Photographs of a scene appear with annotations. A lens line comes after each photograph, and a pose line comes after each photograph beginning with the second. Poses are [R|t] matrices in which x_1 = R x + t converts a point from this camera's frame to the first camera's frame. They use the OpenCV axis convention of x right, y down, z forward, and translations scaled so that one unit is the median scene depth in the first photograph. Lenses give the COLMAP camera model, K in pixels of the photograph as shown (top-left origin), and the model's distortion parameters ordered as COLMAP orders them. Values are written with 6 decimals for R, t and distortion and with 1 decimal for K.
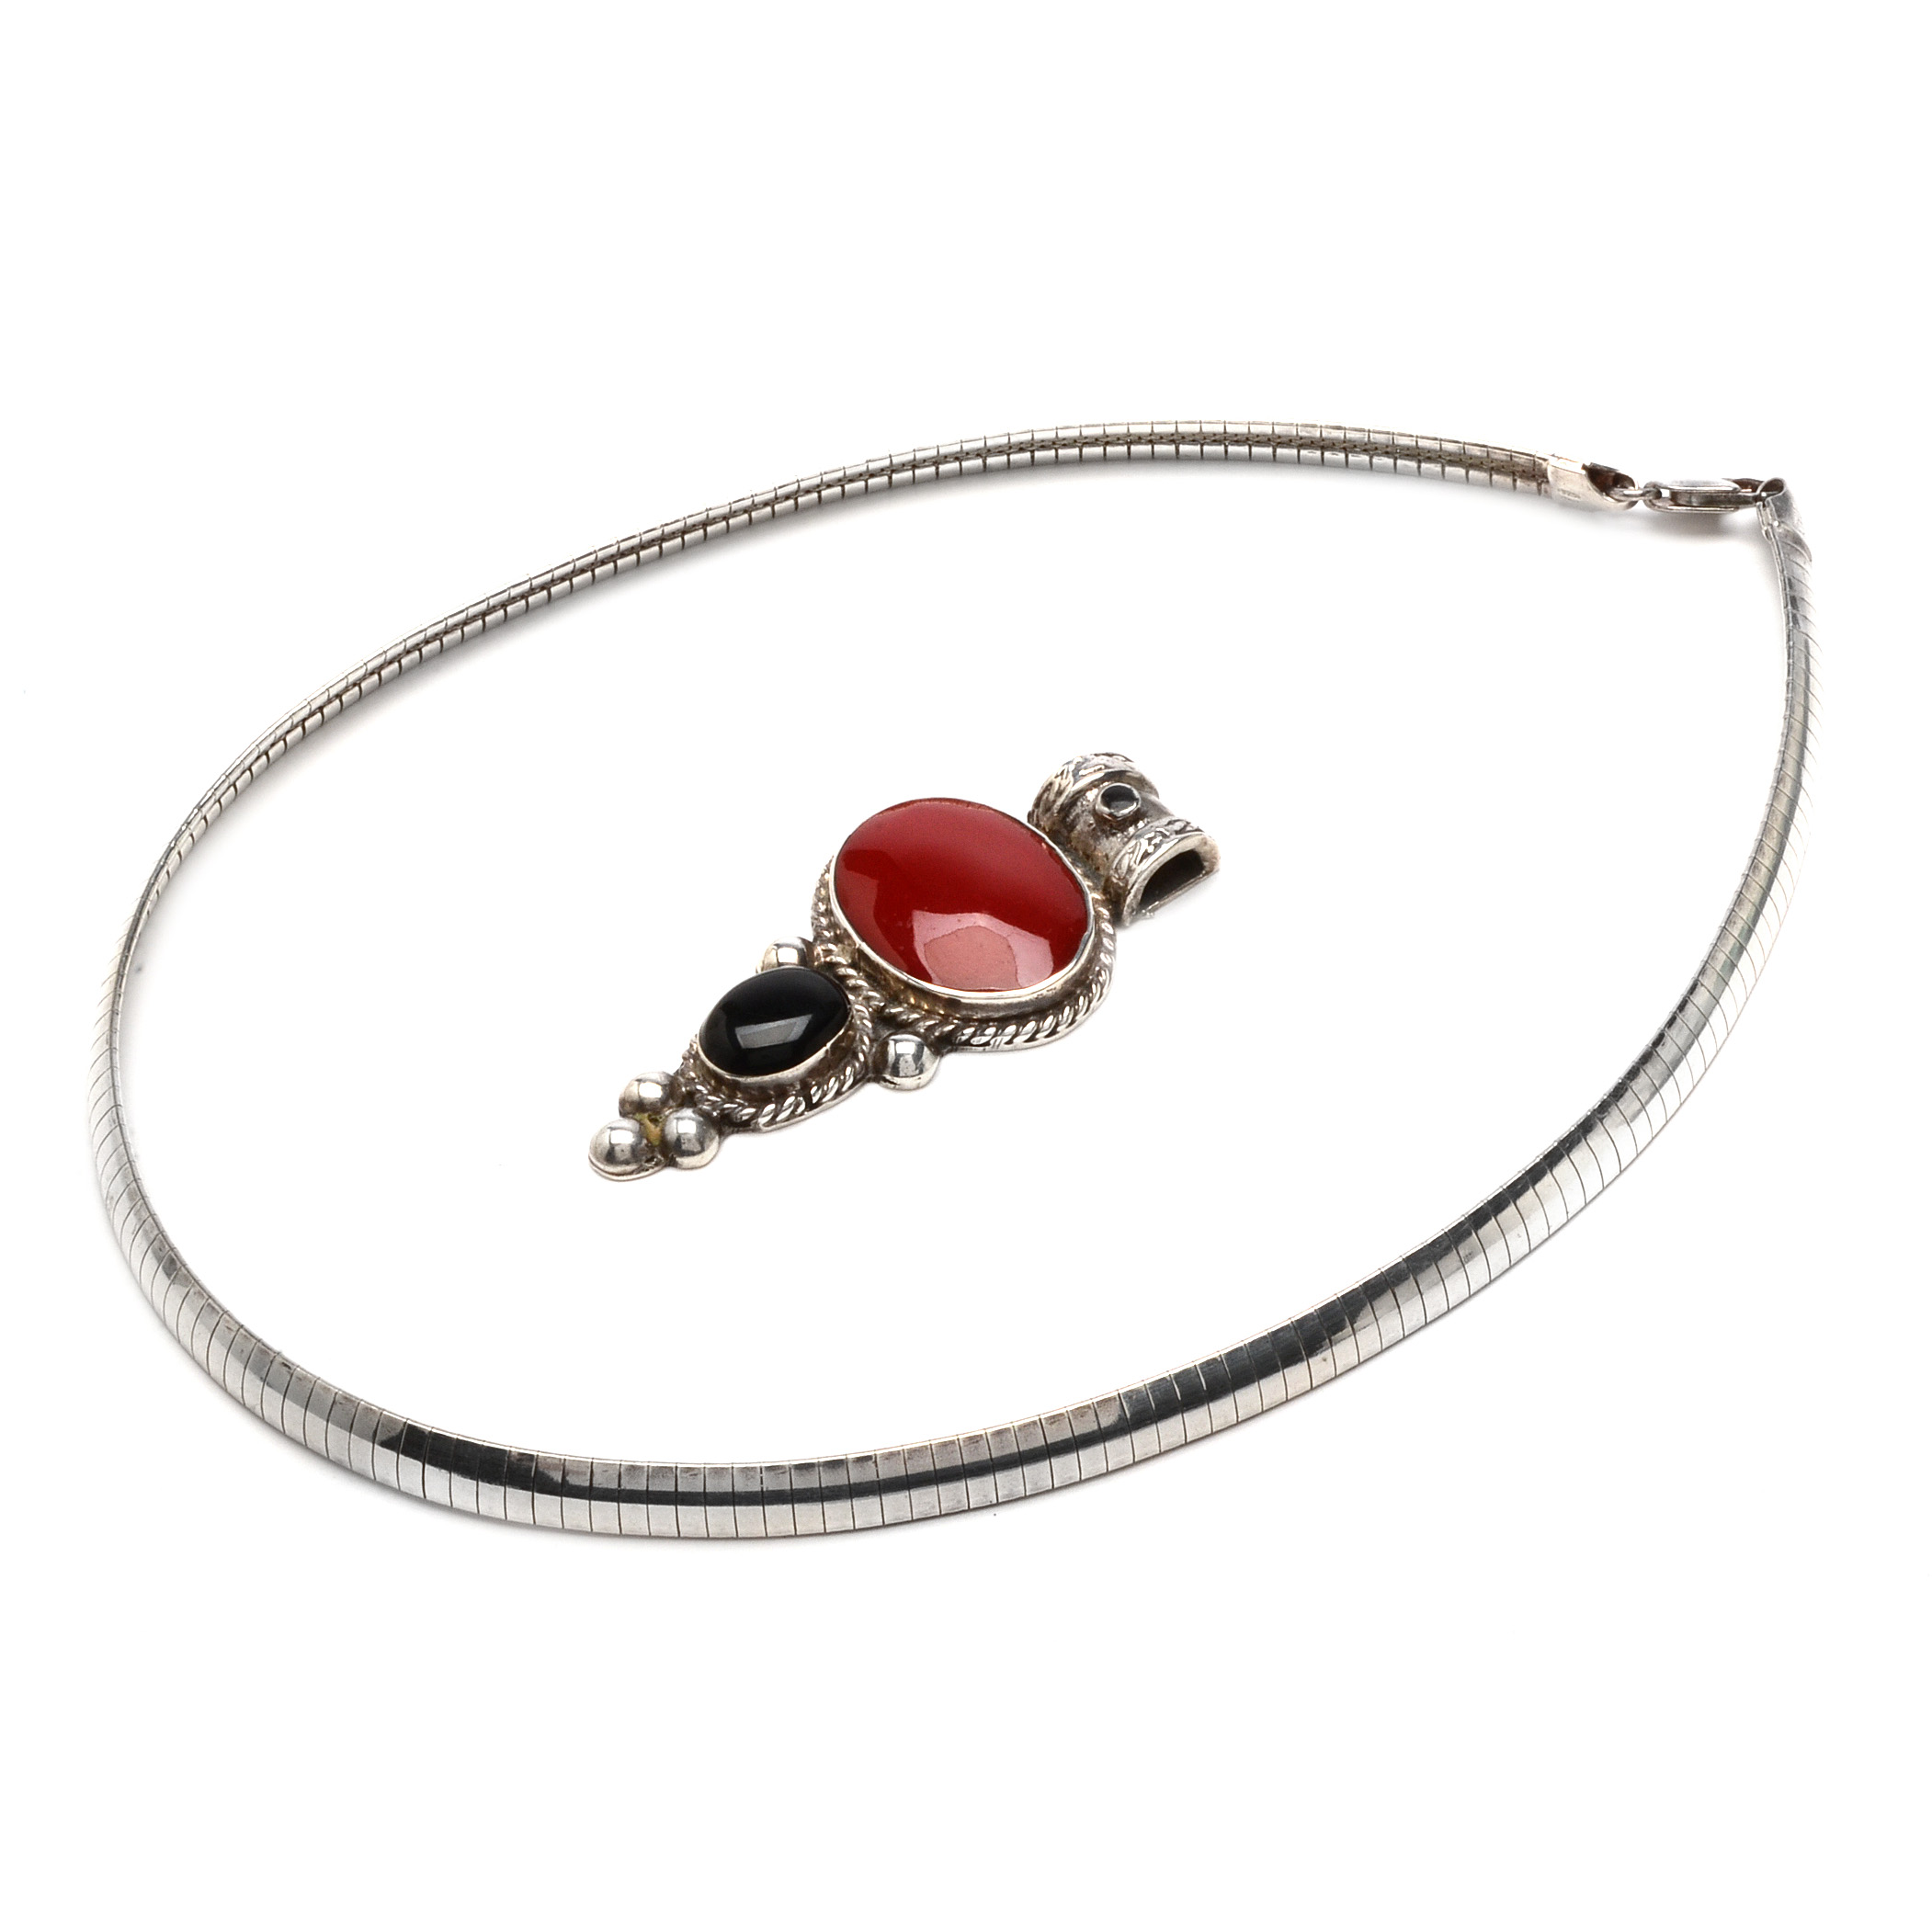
lens RADIAL K [[6633.8, 0, 951.6], [0, 6633.8, 961.0], [0, 0, 1]] dist [0.125067, 0.000000]
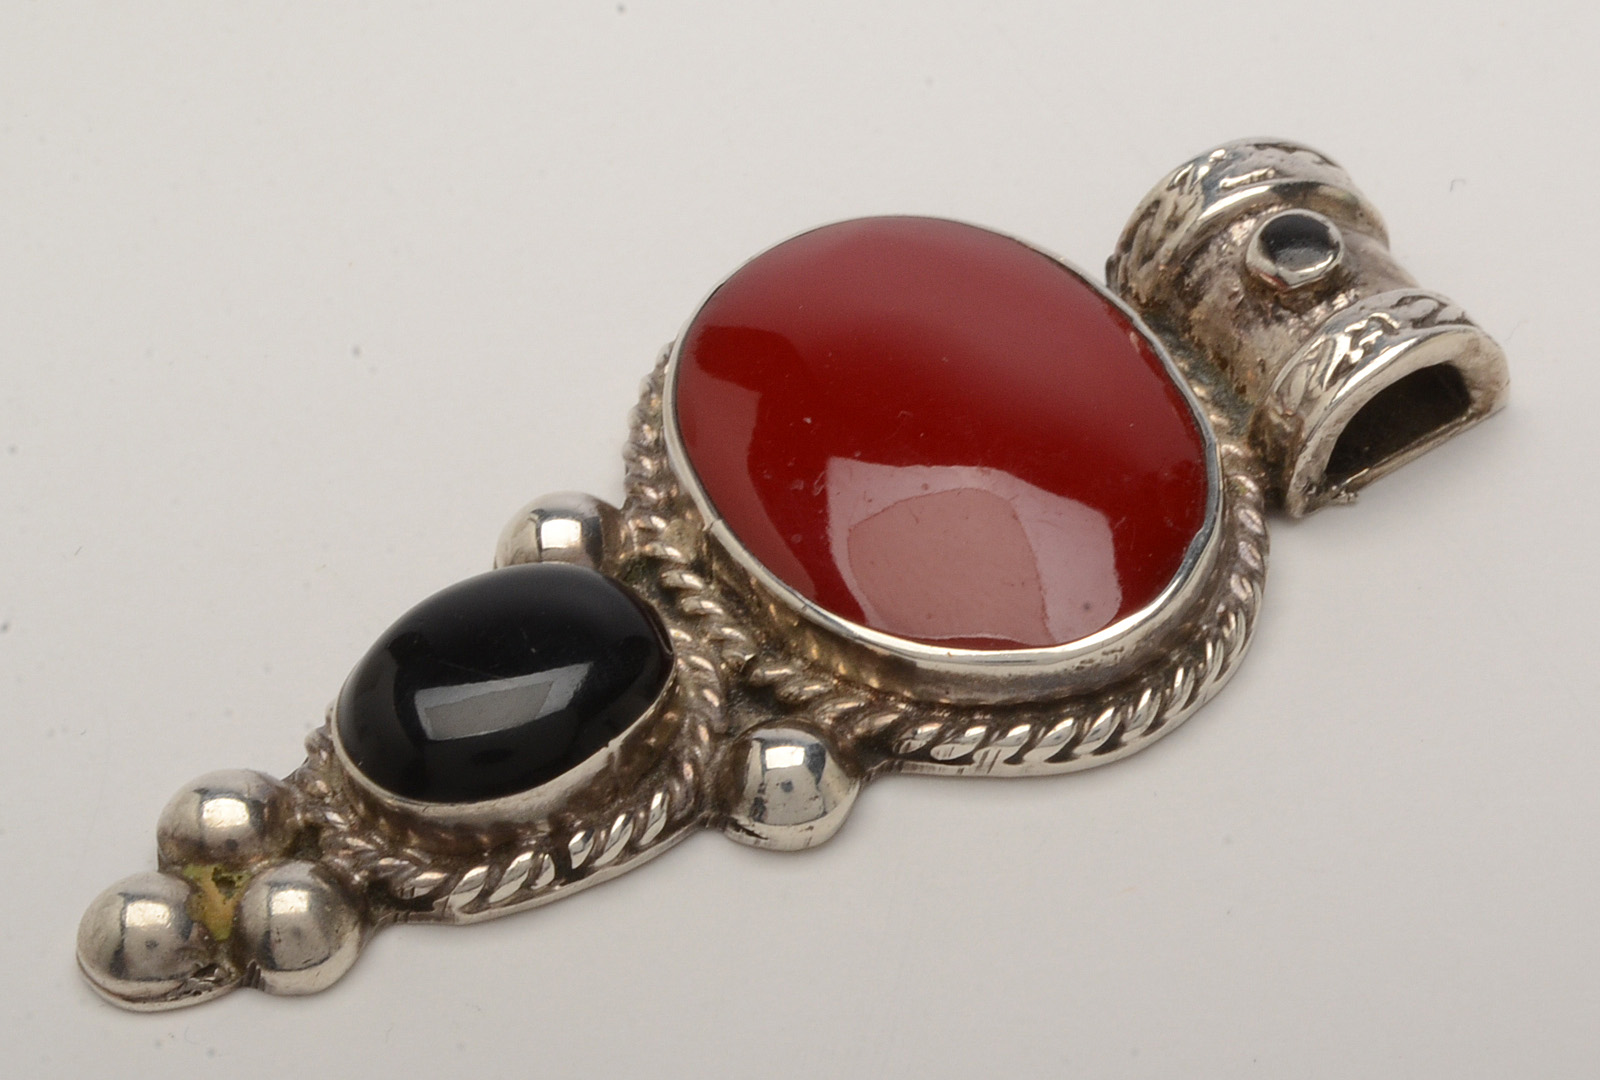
lens RADIAL K [[4355.1, 0, 804.8], [0, 4355.1, 539.3], [0, 0, 1]] dist [0.056058, 0.000000]
pose [[0.990453, 0.067130, -0.120398, 0.029538], [-0.060649, 0.996546, 0.056718, -0.019175], [0.123790, -0.048874, 0.991104, 0.698672]]
